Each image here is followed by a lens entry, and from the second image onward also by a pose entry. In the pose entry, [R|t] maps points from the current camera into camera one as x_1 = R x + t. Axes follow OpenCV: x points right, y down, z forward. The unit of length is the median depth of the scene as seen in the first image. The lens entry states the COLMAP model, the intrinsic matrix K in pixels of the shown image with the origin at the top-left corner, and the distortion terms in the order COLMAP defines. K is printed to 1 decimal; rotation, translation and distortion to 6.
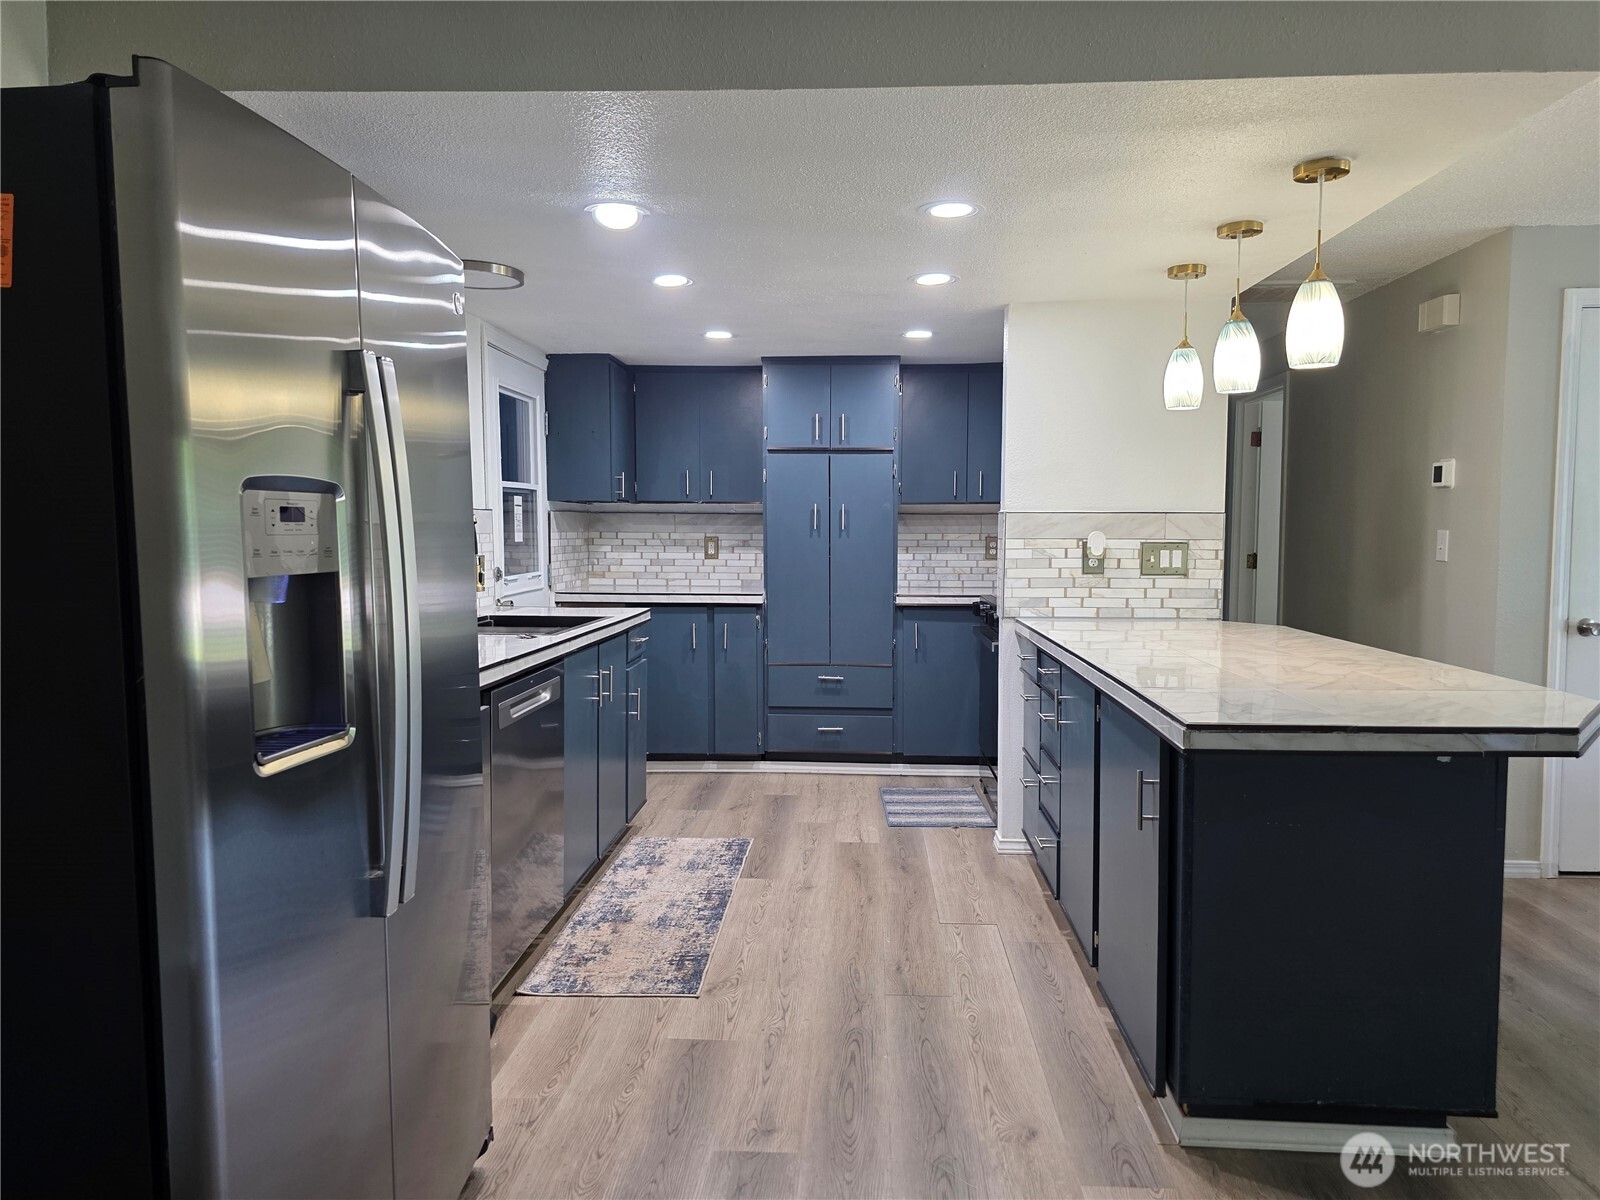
lens RADIAL K [[1080.0, 0, 804.3], [0, 1080.0, 594.5], [0, 0, 1]] dist [0.080790, -0.022821]
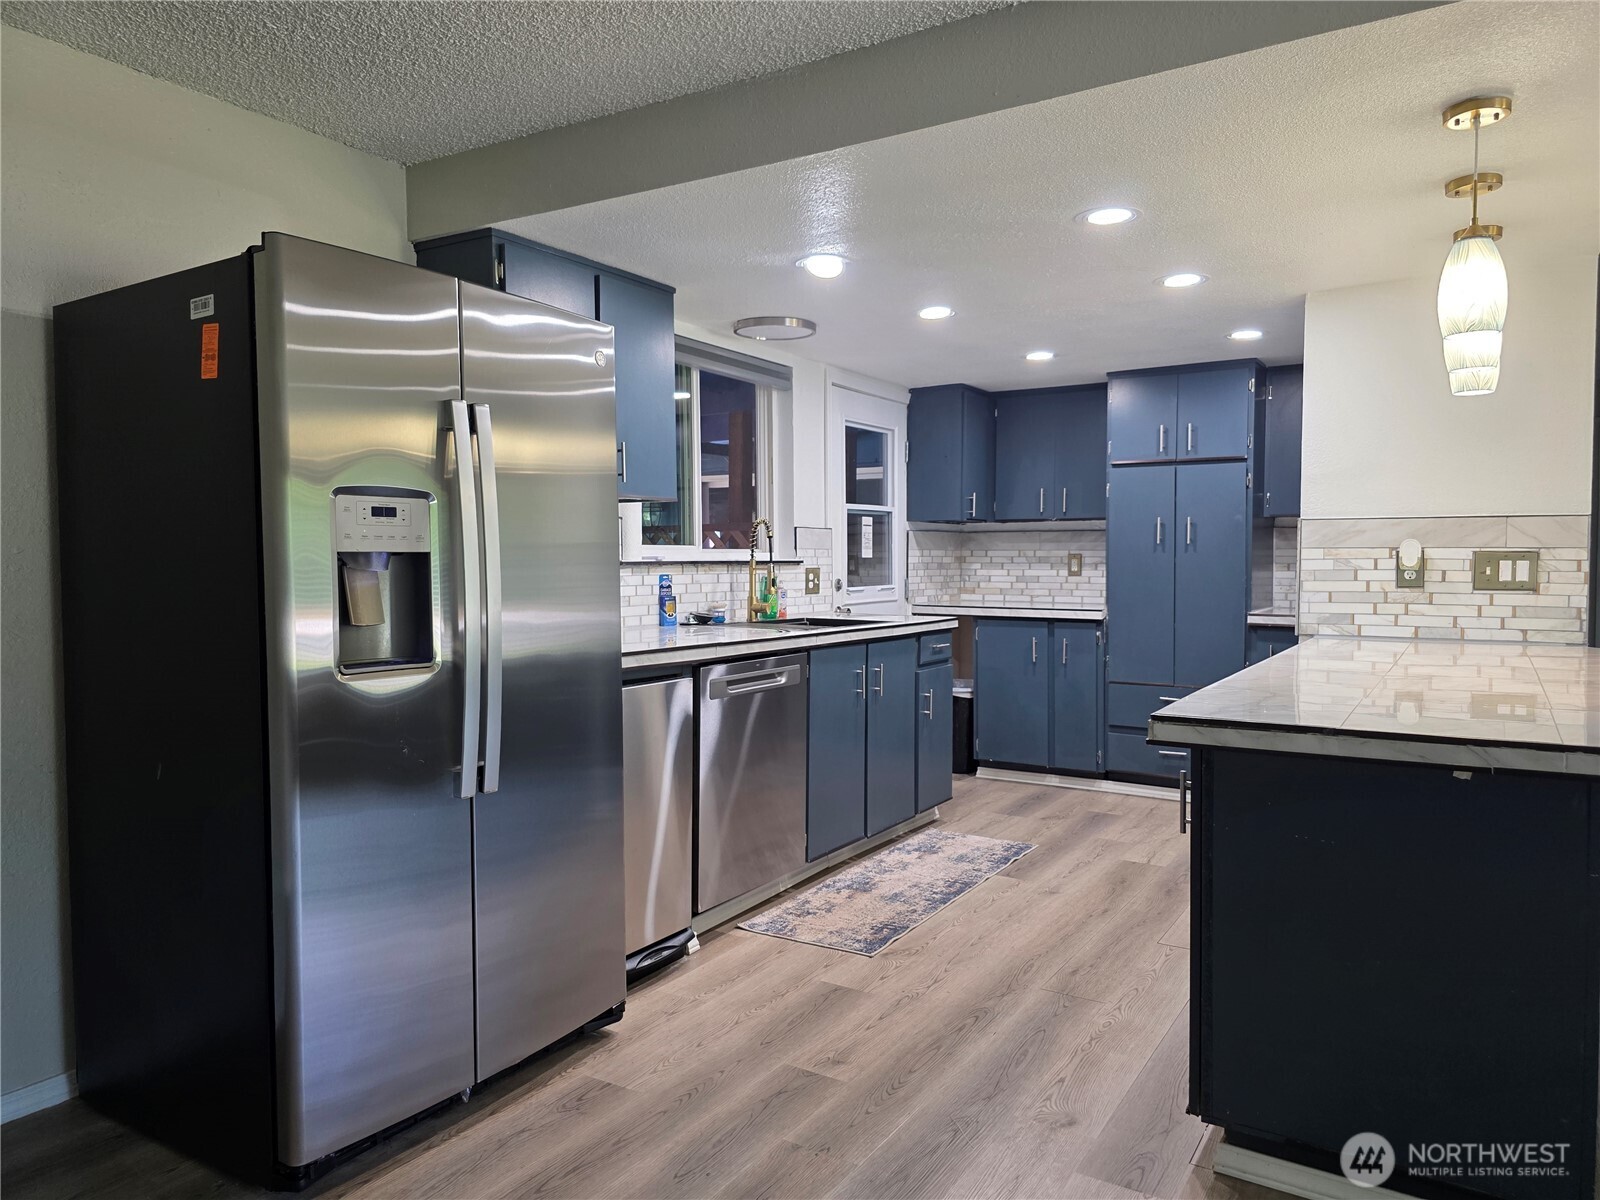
lens RADIAL K [[1080.0, 0, 807.4], [0, 1080.0, 593.5], [0, 0, 1]] dist [0.080790, -0.022821]
pose [[0.877167, 0.014157, -0.479977, 0.269995], [-0.028570, 0.999333, -0.022738, 0.019832], [0.479335, 0.033658, 0.876986, -0.009399]]
